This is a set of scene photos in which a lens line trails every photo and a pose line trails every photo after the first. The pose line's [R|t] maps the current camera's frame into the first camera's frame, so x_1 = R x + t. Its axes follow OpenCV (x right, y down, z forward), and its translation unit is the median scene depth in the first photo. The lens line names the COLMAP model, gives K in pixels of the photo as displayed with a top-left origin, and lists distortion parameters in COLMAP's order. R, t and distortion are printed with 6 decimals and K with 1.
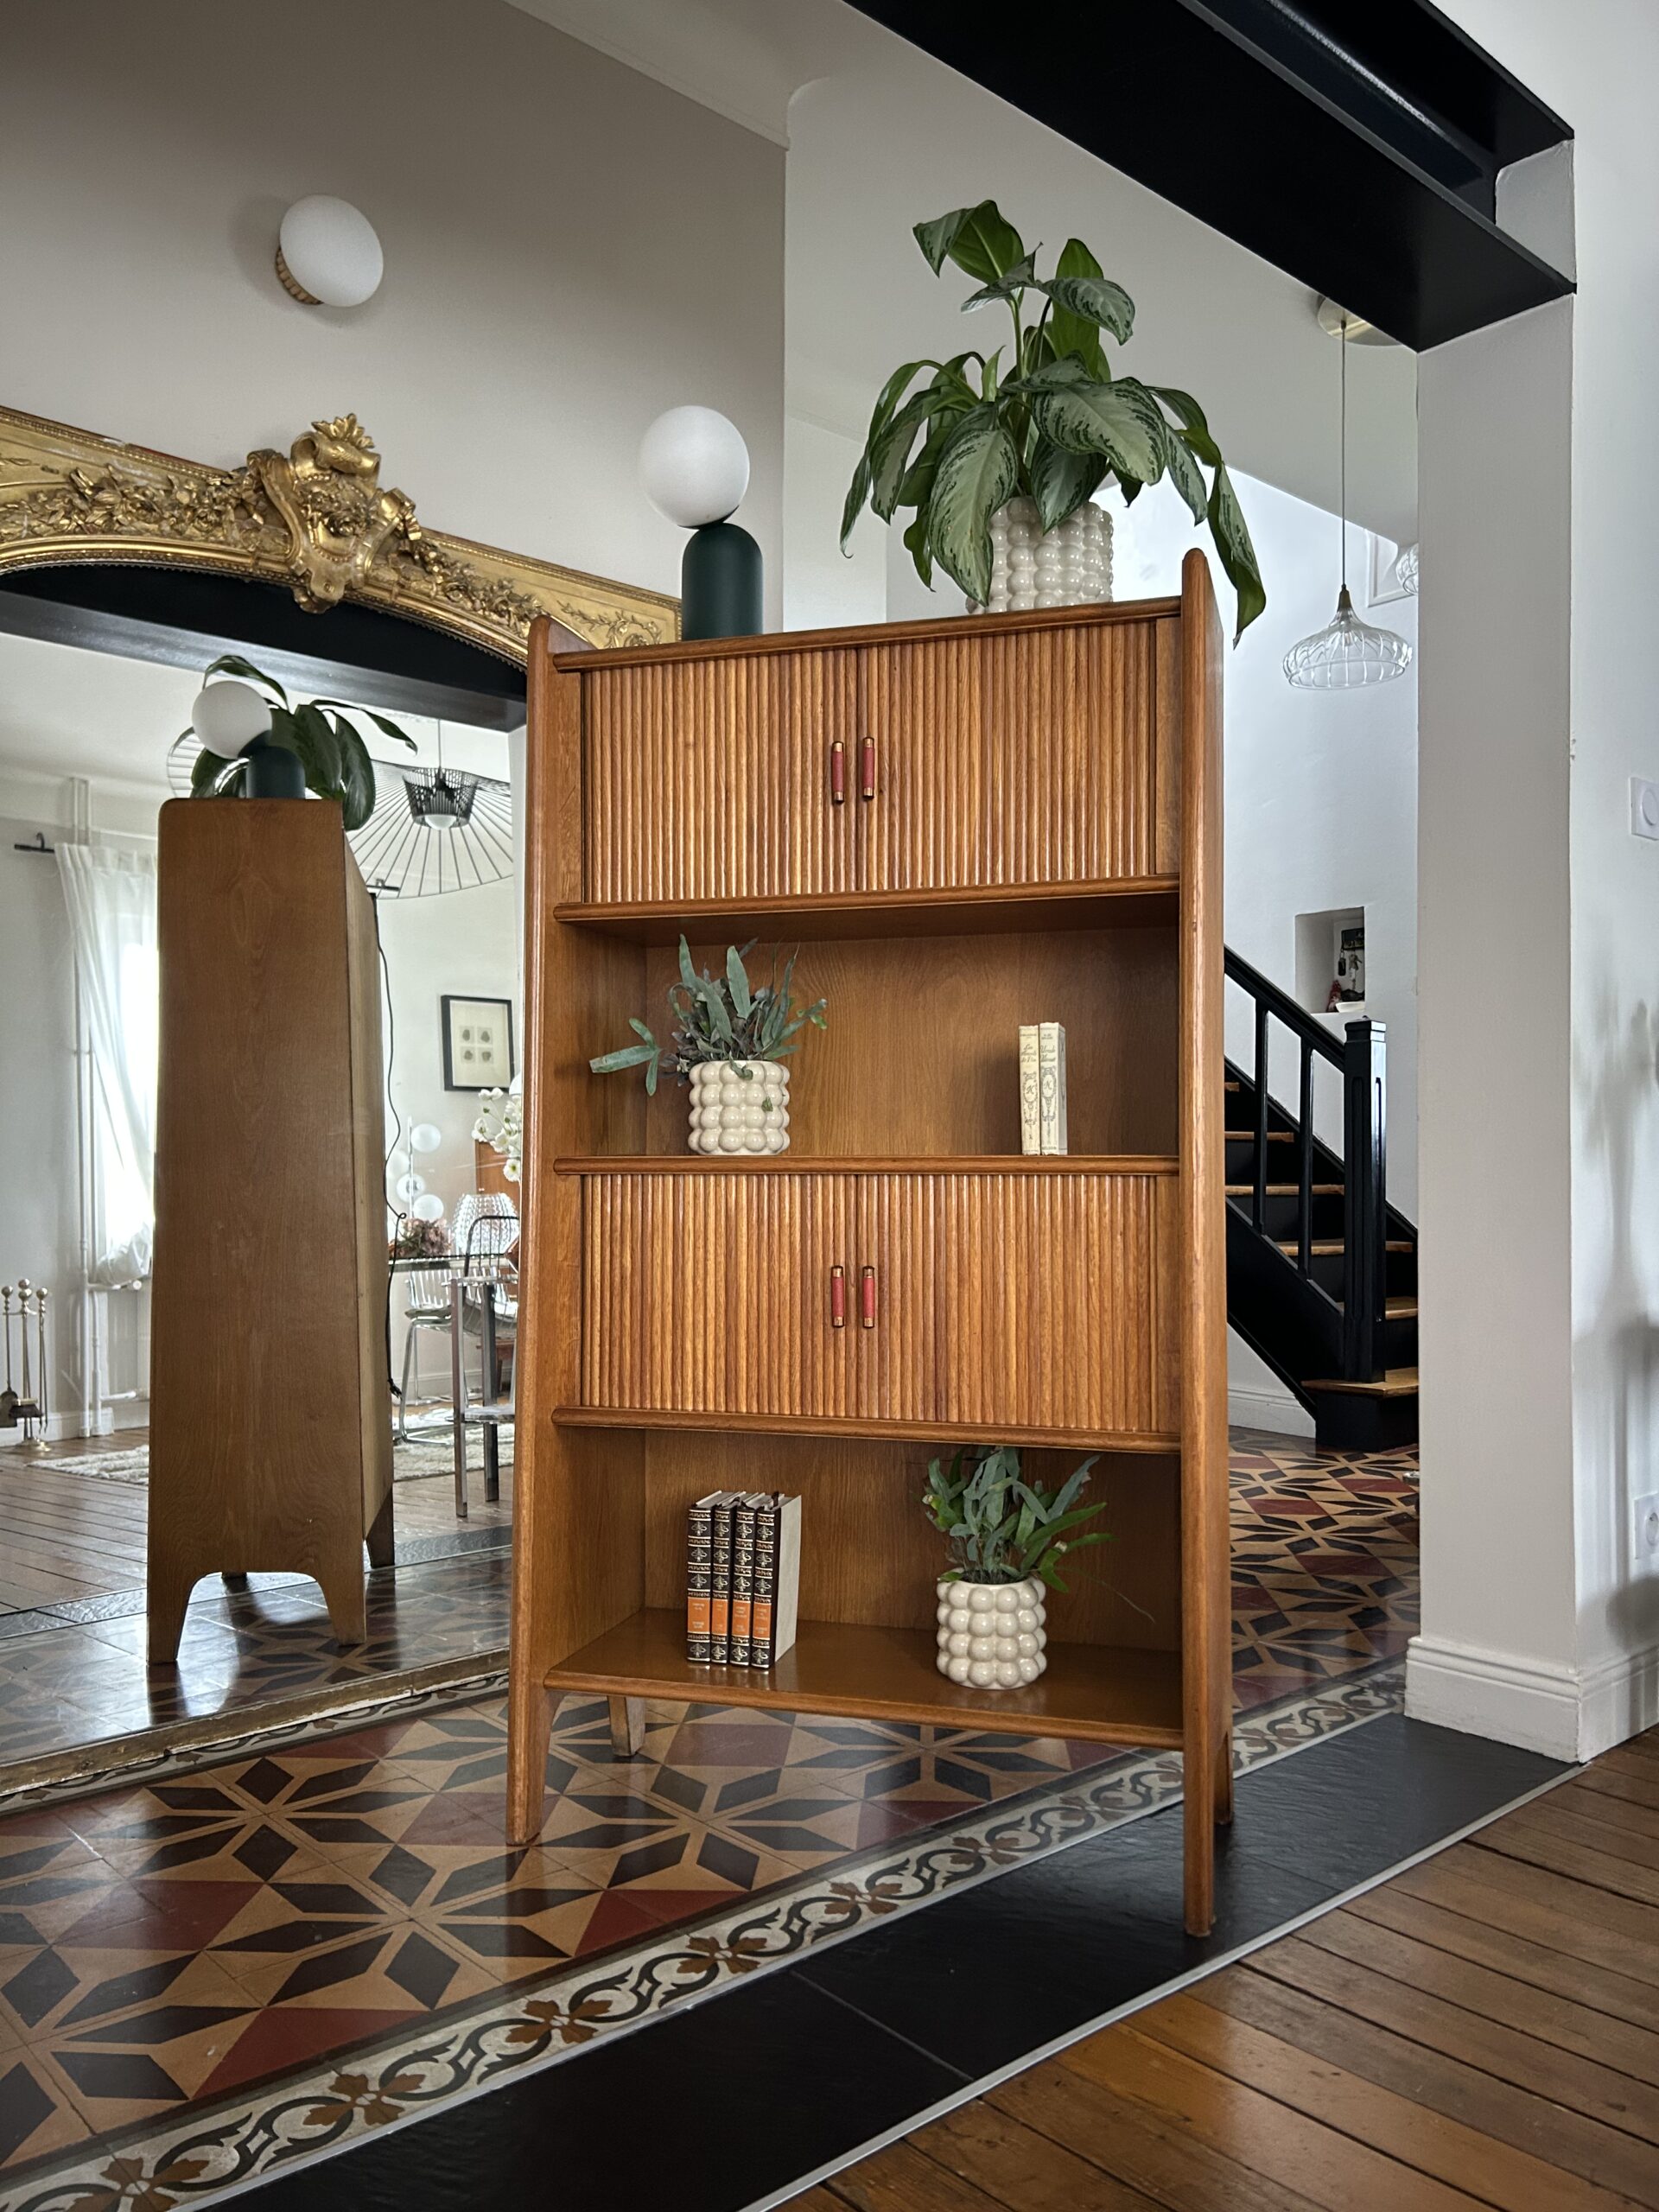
lens RADIAL K [[1687.2, 0, 840.5], [0, 1687.2, 1116.9], [0, 0, 1]] dist [0.029268, -0.013277]
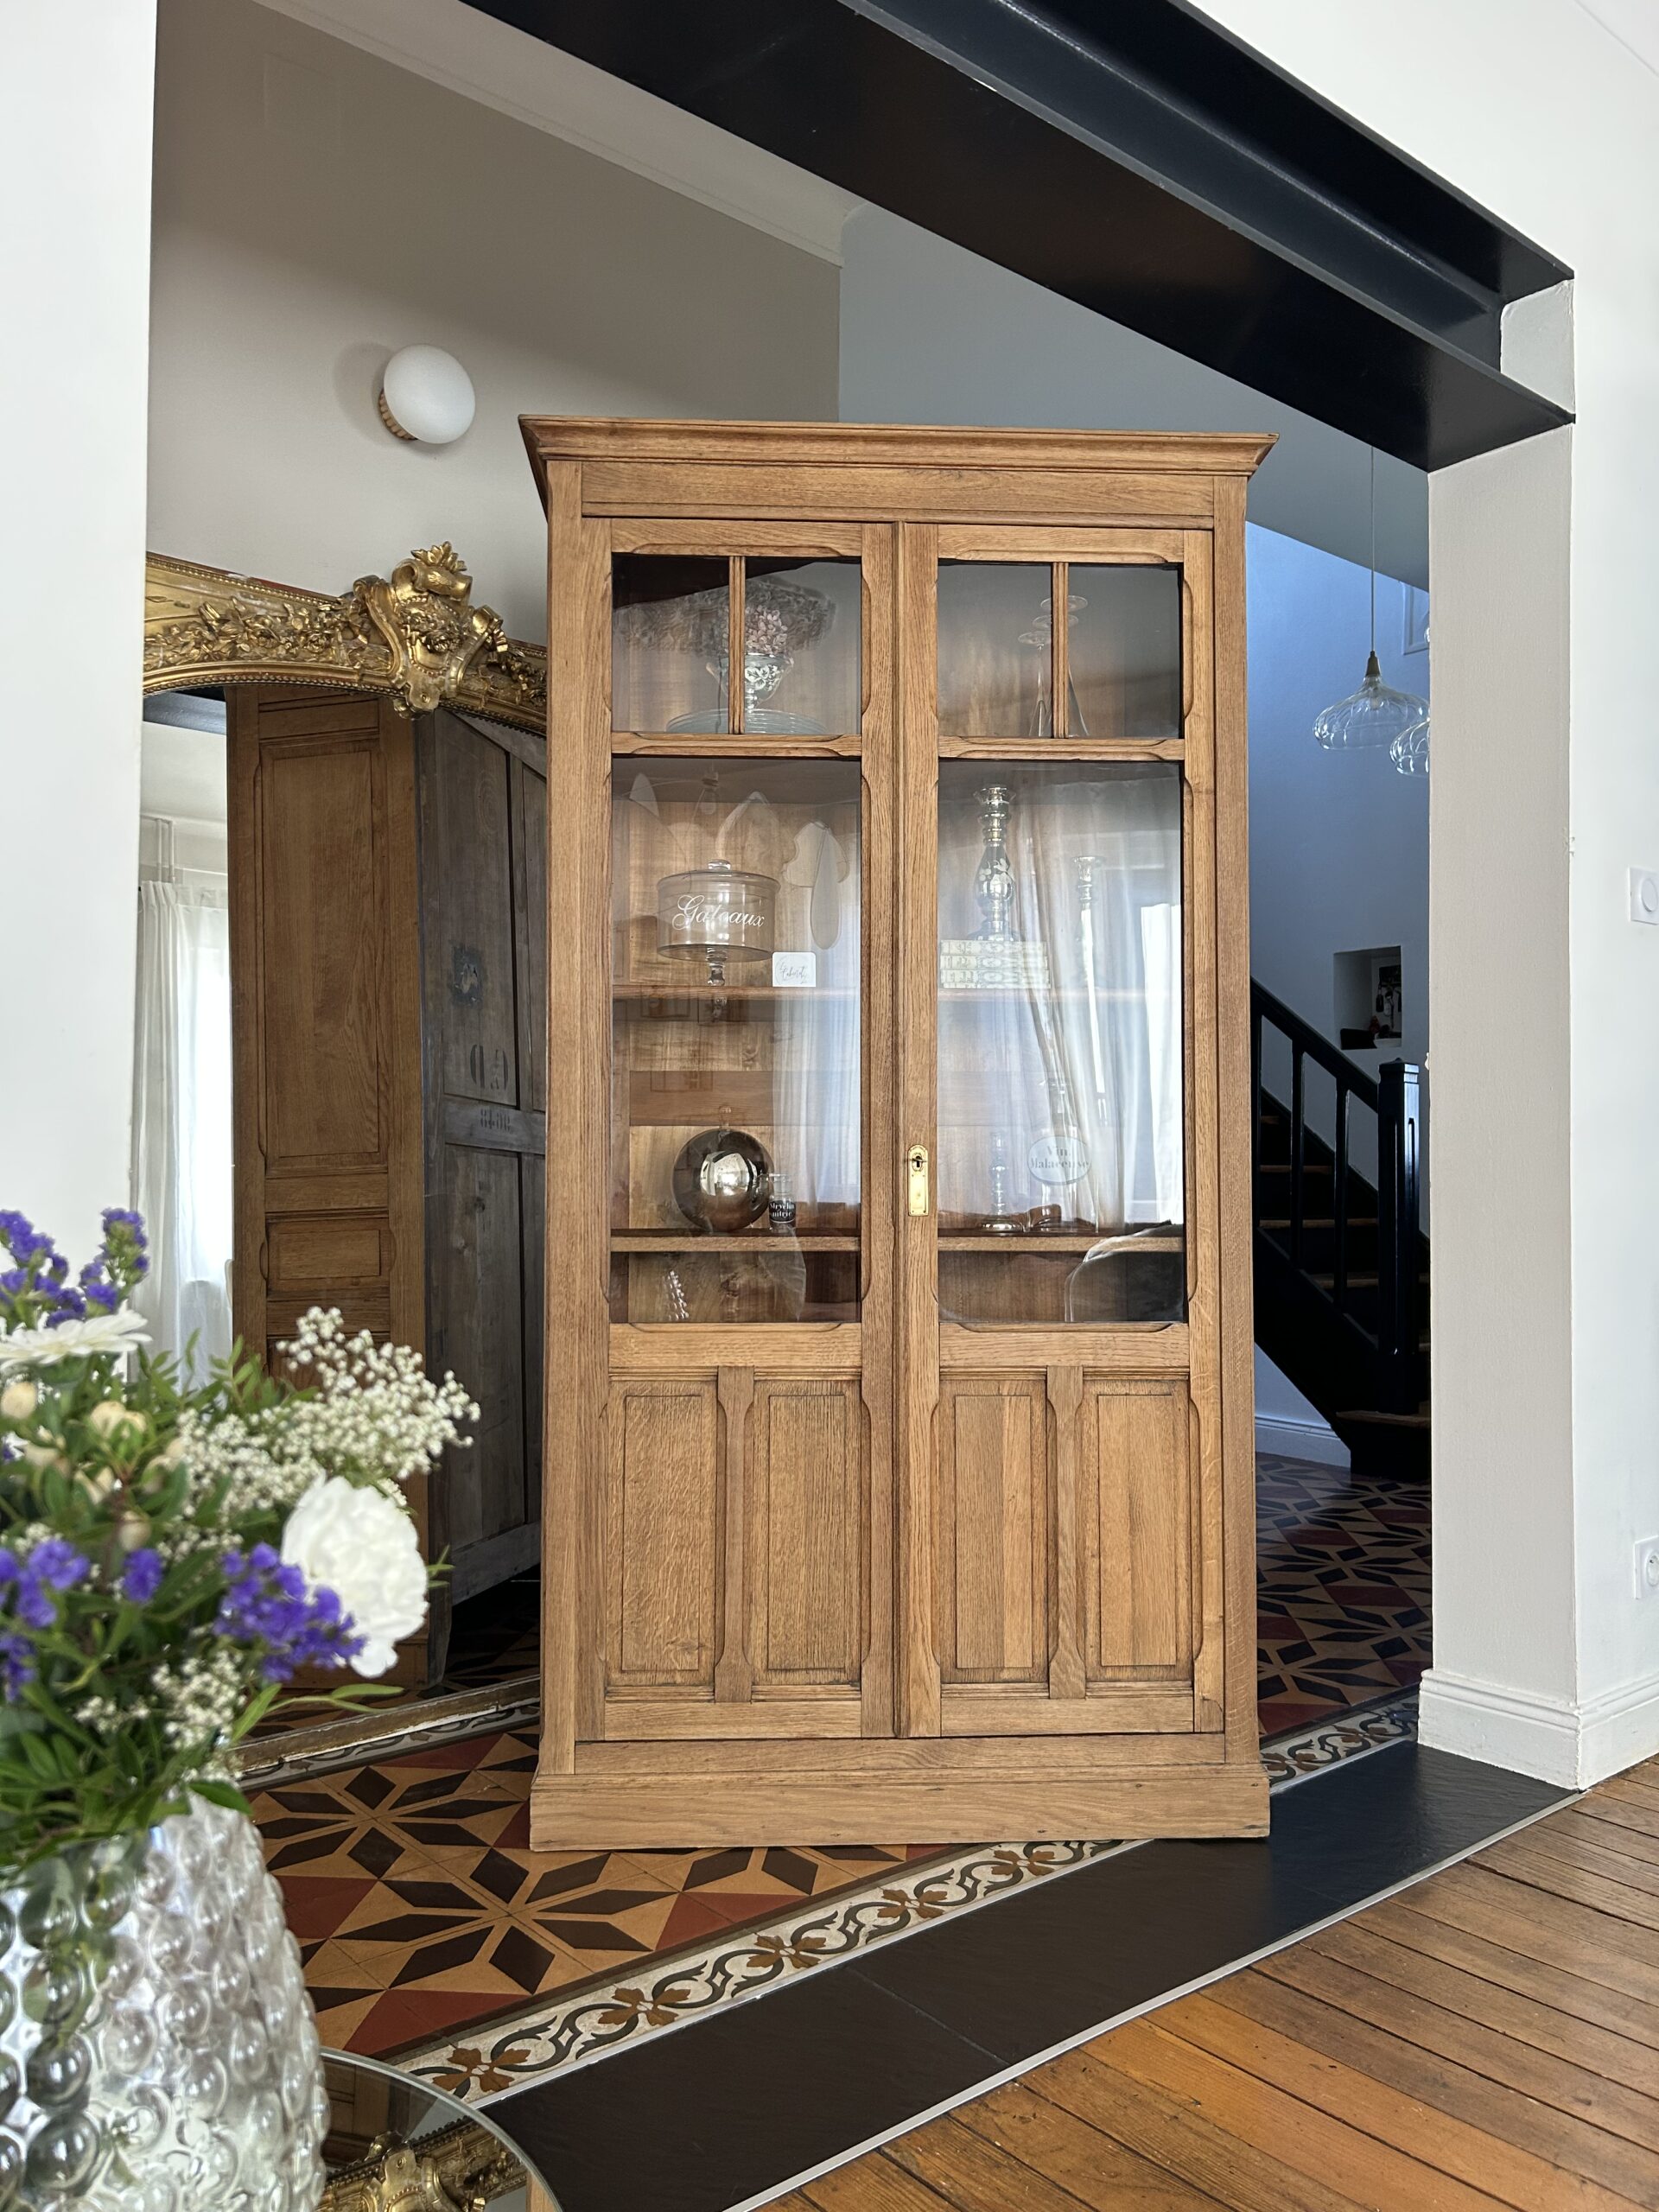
lens RADIAL K [[1687.2, 0, 826.2], [0, 1687.2, 1114.0], [0, 0, 1]] dist [0.029268, -0.013277]
pose [[0.999343, 0.000793, -0.036233, -0.002200], [-0.001017, 0.999980, -0.006162, -0.040292], [0.036227, 0.006195, 0.999324, -0.093196]]
